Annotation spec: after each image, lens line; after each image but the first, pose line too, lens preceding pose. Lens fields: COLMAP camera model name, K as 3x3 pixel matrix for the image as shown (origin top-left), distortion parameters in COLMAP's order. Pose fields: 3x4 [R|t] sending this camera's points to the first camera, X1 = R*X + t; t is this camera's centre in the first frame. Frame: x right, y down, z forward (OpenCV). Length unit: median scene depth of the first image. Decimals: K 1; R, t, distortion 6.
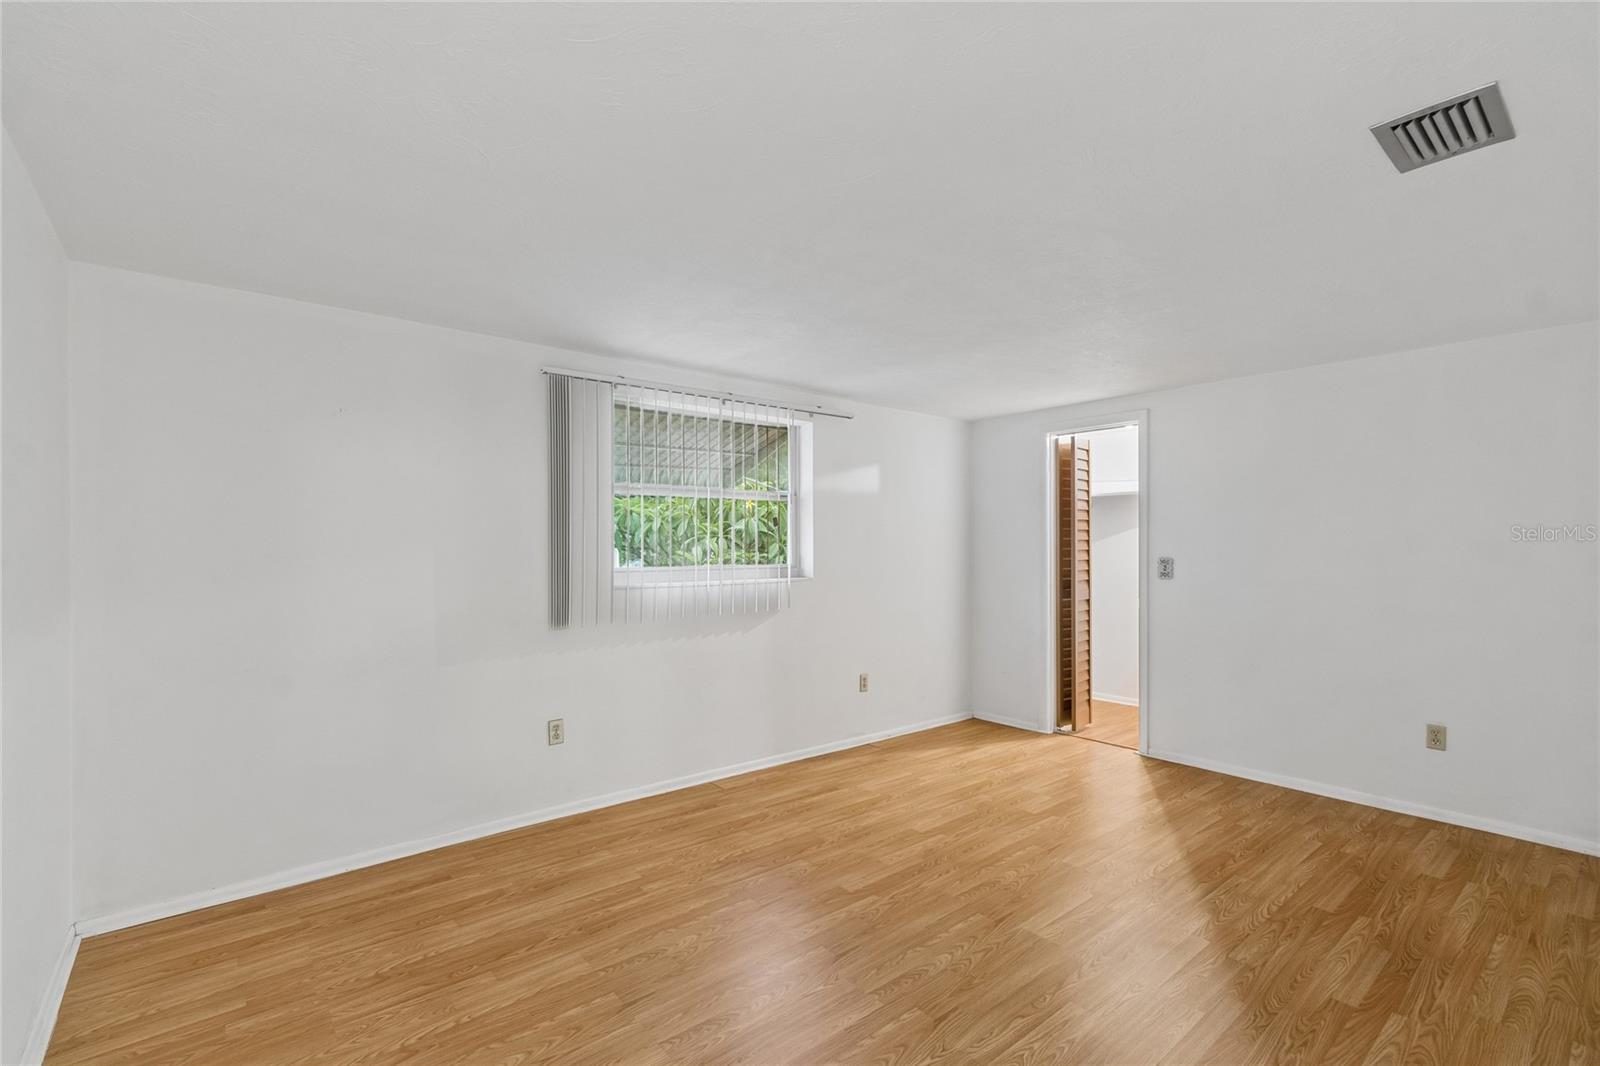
lens RADIAL K [[713.4, 0, 801.9], [0, 713.4, 542.5], [0, 0, 1]] dist [-0.002285, 0.000938]
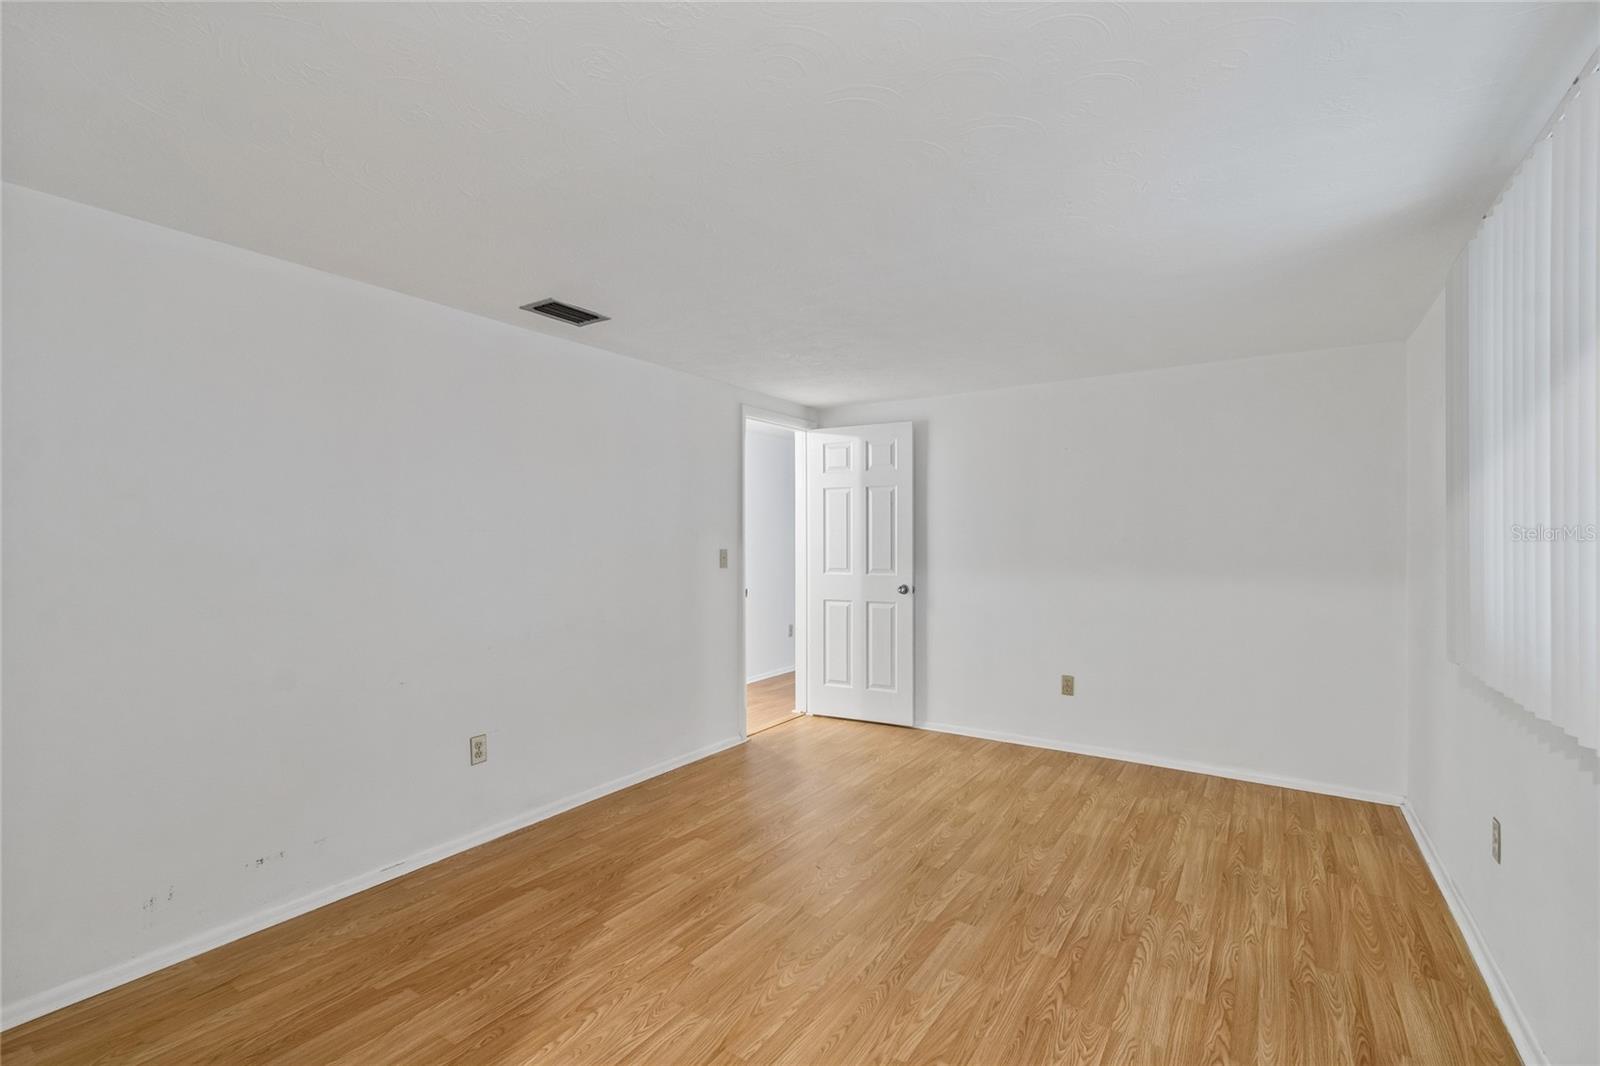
lens RADIAL K [[713.4, 0, 792.6], [0, 713.4, 540.8], [0, 0, 1]] dist [-0.002285, 0.000938]
pose [[-0.962437, 0.001755, -0.271500, 0.527797], [0.002267, 0.999996, -0.001569, 0.007984], [0.271497, -0.002126, -0.962437, 1.858906]]
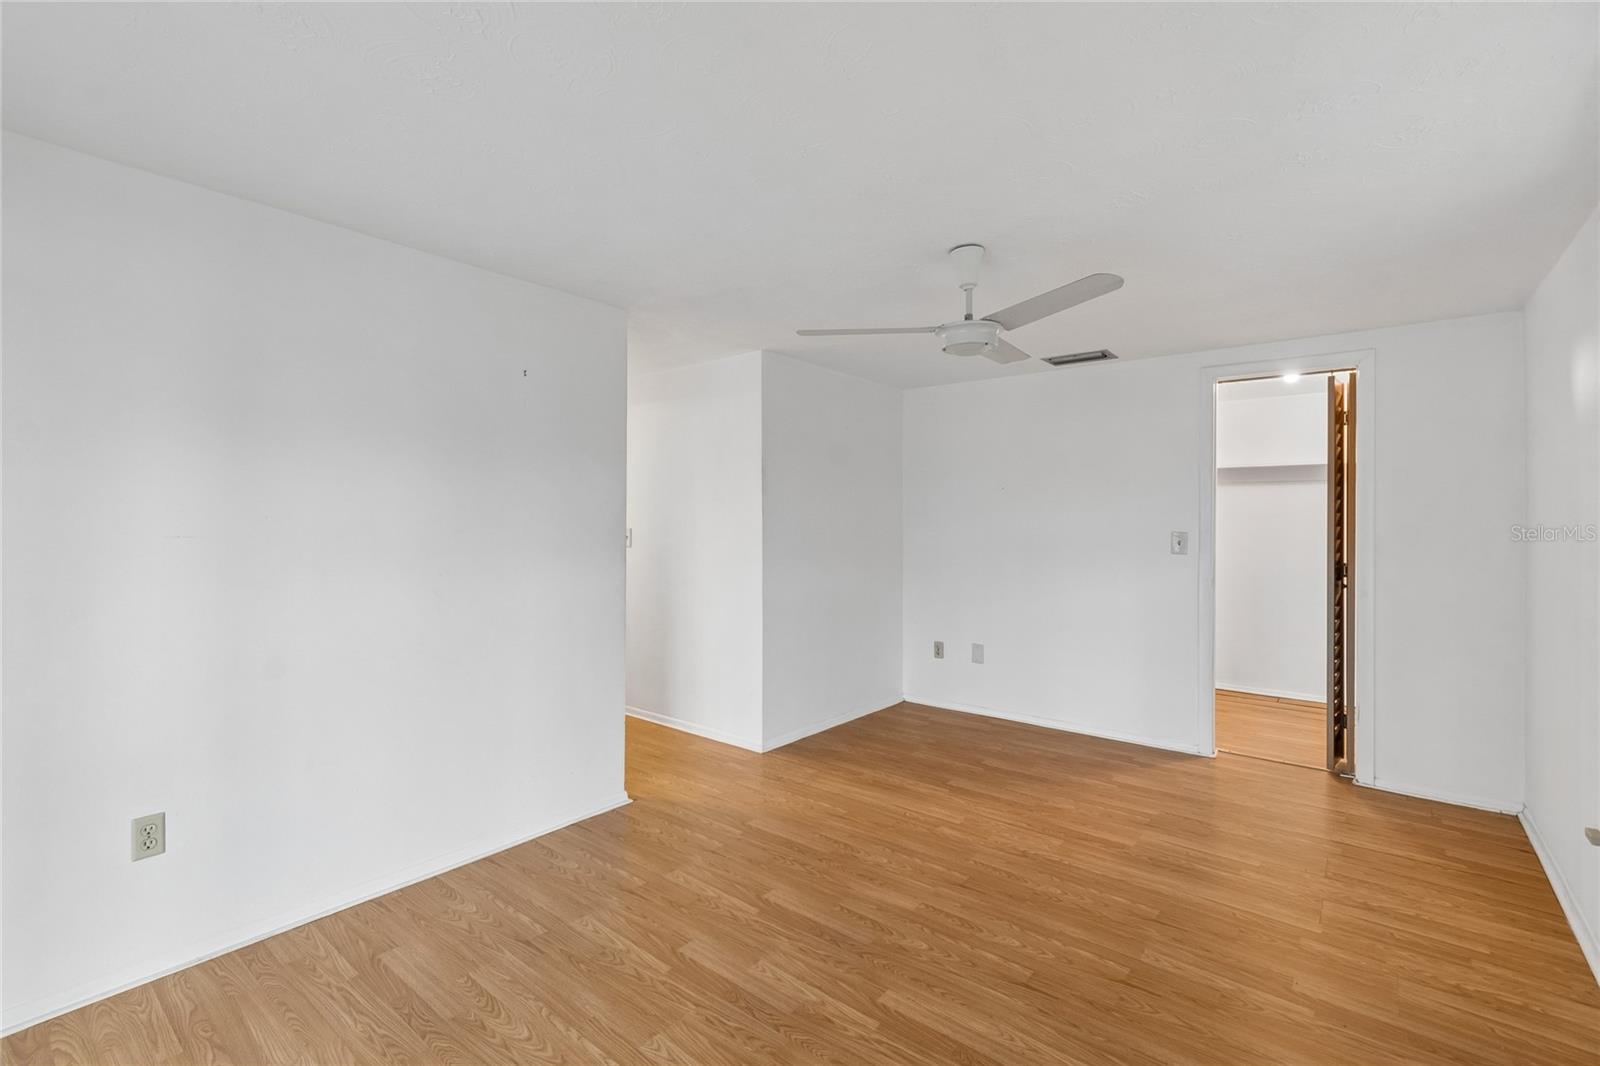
lens RADIAL K [[713.4, 0, 792.1], [0, 713.4, 526.7], [0, 0, 1]] dist [-0.002285, 0.000938]
pose [[0.181831, -0.005336, -0.983315, 1.442932], [-0.002640, 0.999979, -0.005915, 0.018222], [0.983326, 0.003672, 0.181813, 0.752437]]
